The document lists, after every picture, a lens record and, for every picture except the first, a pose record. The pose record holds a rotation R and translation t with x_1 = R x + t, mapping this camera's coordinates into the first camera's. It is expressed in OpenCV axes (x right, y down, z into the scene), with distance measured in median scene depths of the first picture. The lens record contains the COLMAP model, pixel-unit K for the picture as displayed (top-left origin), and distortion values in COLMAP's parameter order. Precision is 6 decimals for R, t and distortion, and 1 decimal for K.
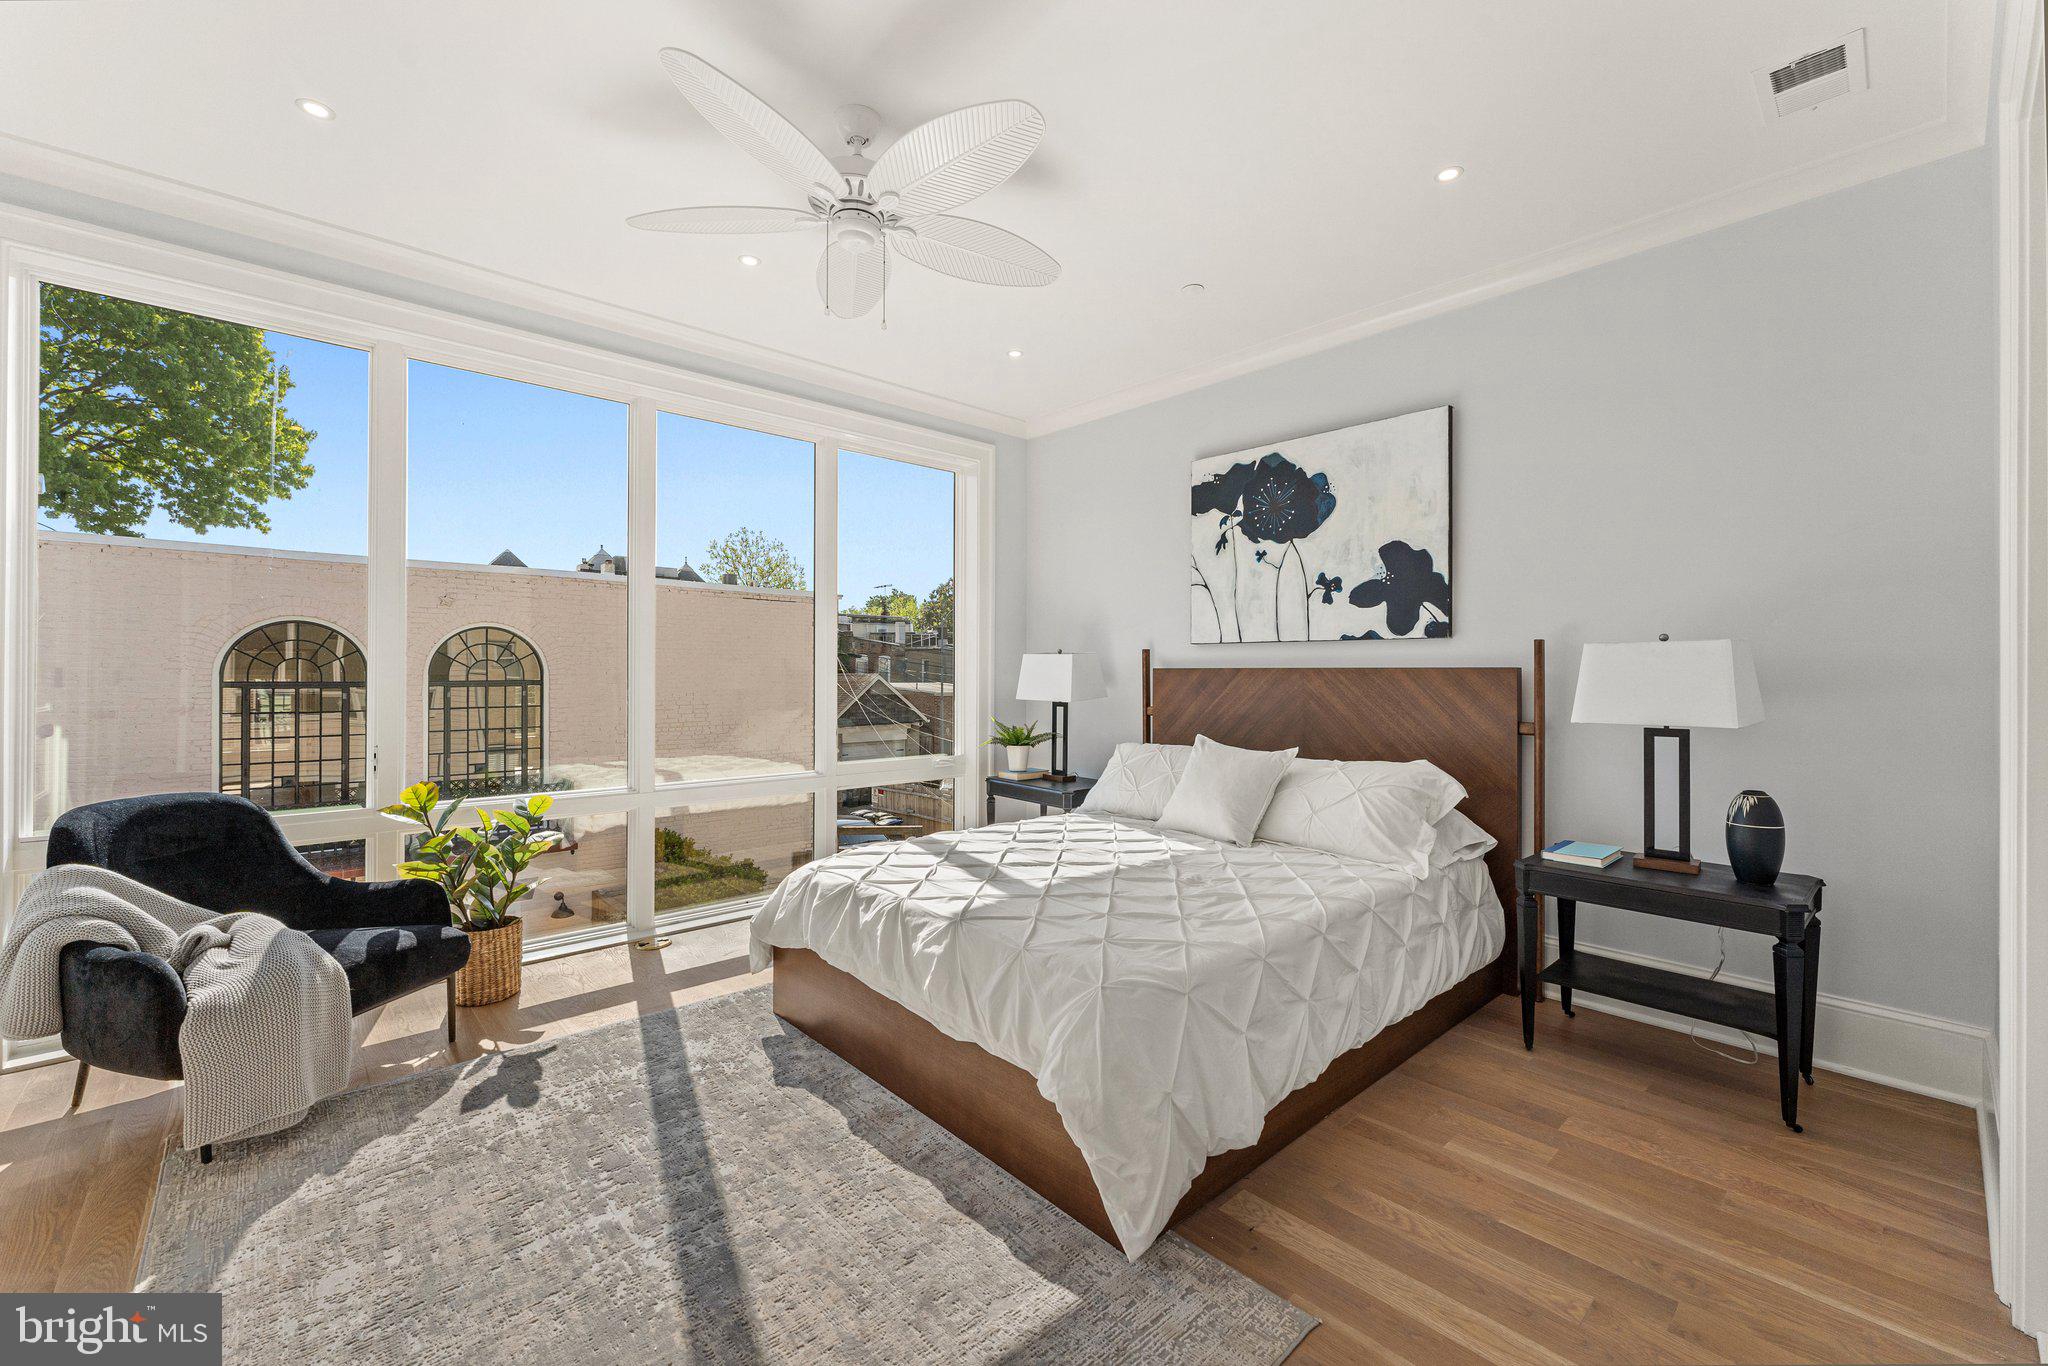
lens RADIAL K [[839.1, 0, 975.3], [0, 839.1, 667.7], [0, 0, 1]] dist [0.002808, -0.001126]
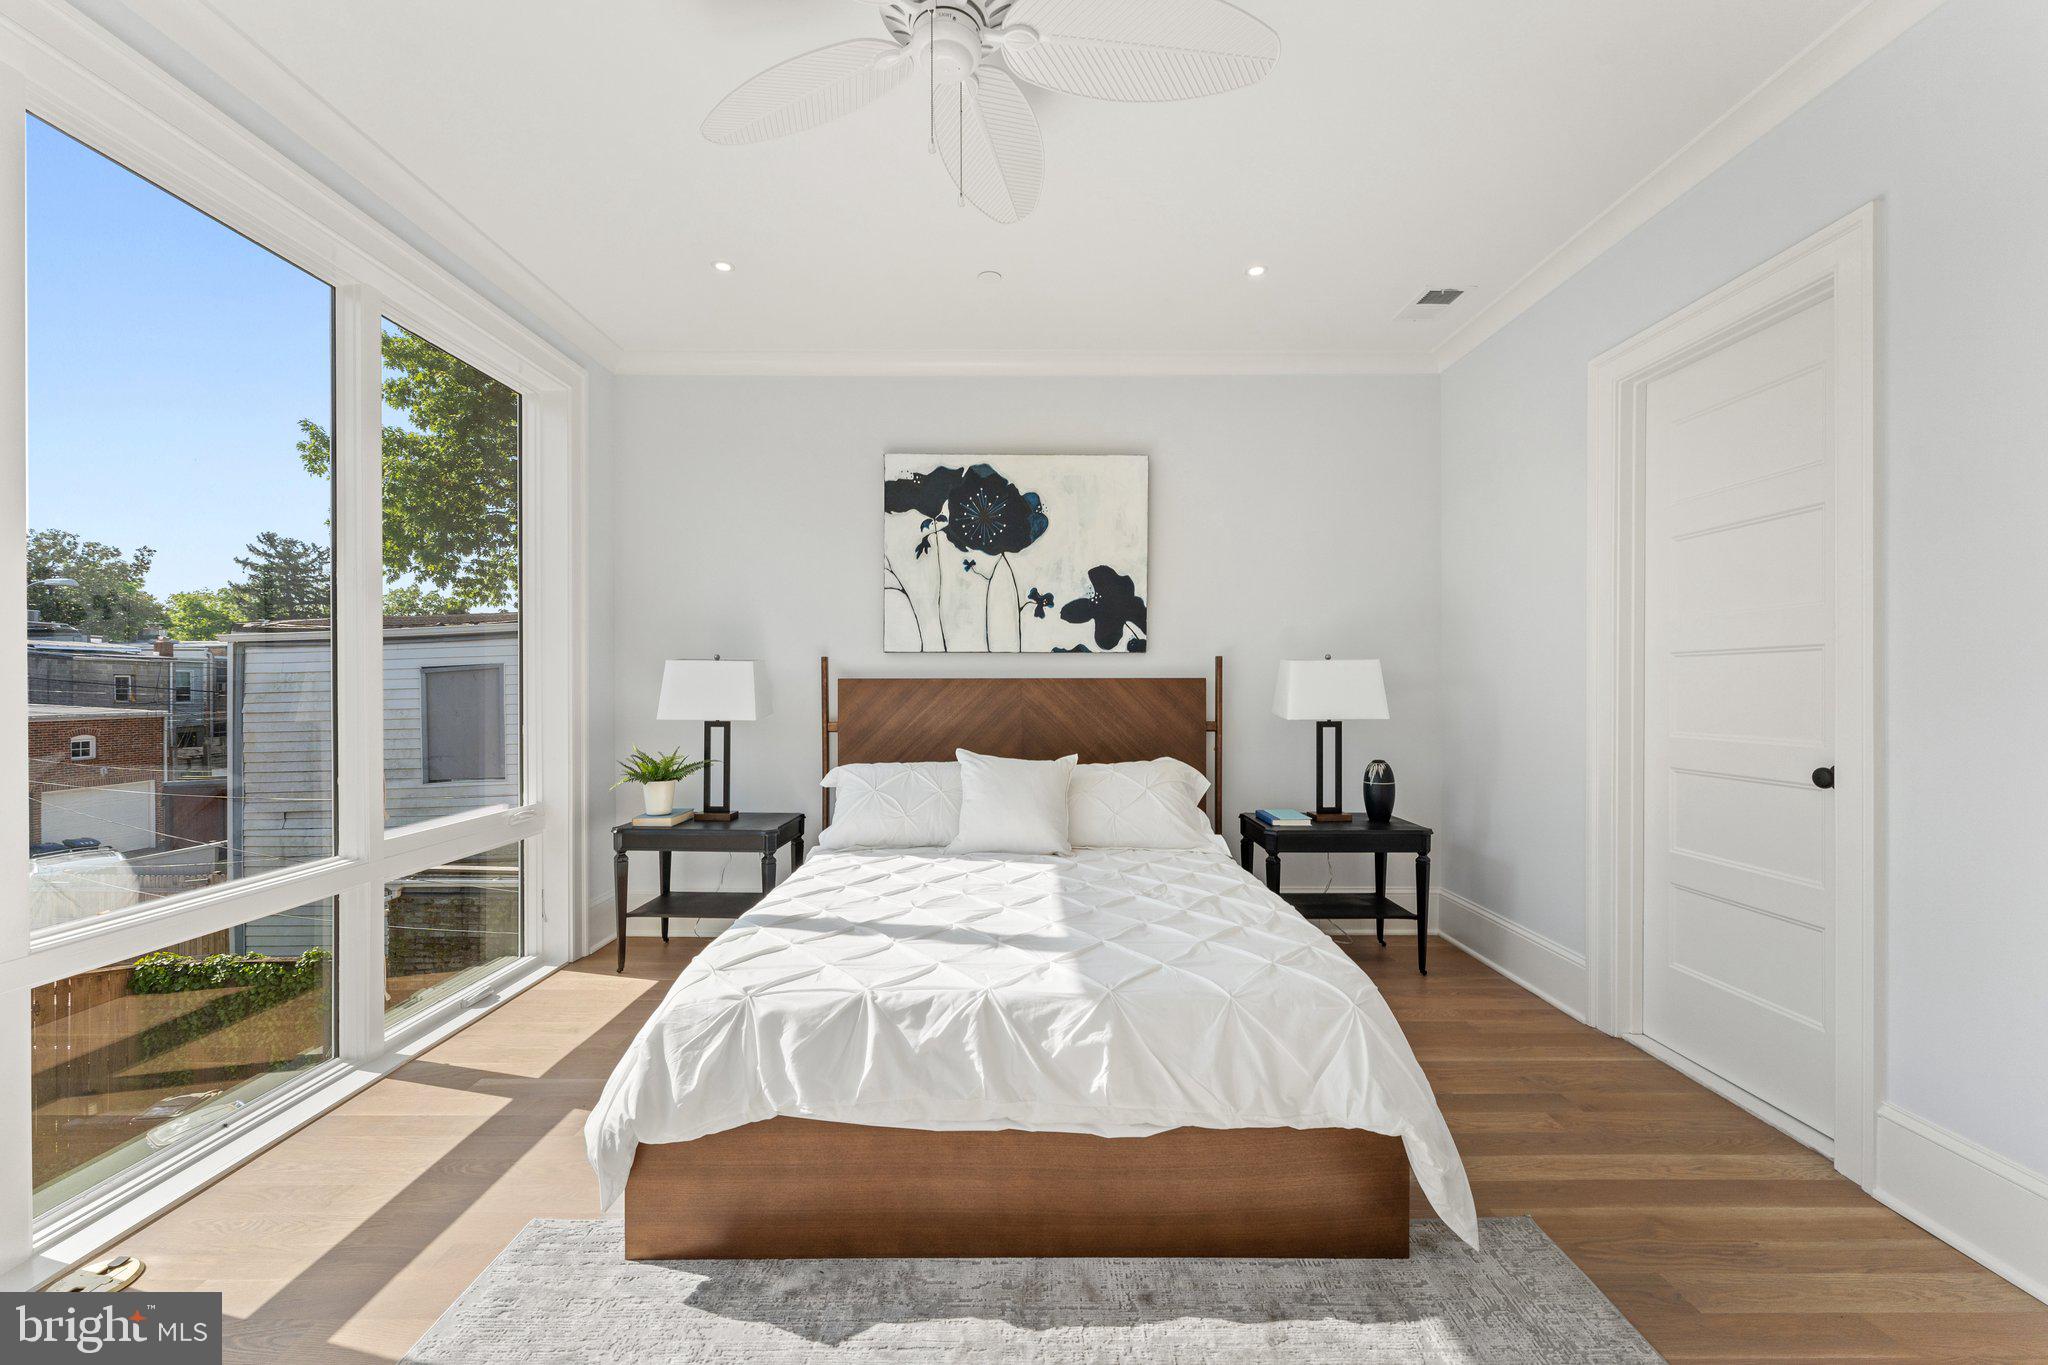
lens RADIAL K [[839.1, 0, 1080.1], [0, 839.1, 688.4], [0, 0, 1]] dist [0.002808, -0.001126]
pose [[0.641871, -0.008756, 0.766762, -0.372191], [-0.001388, 0.999920, 0.012581, -0.000414], [-0.766811, -0.009139, 0.641808, 0.289398]]
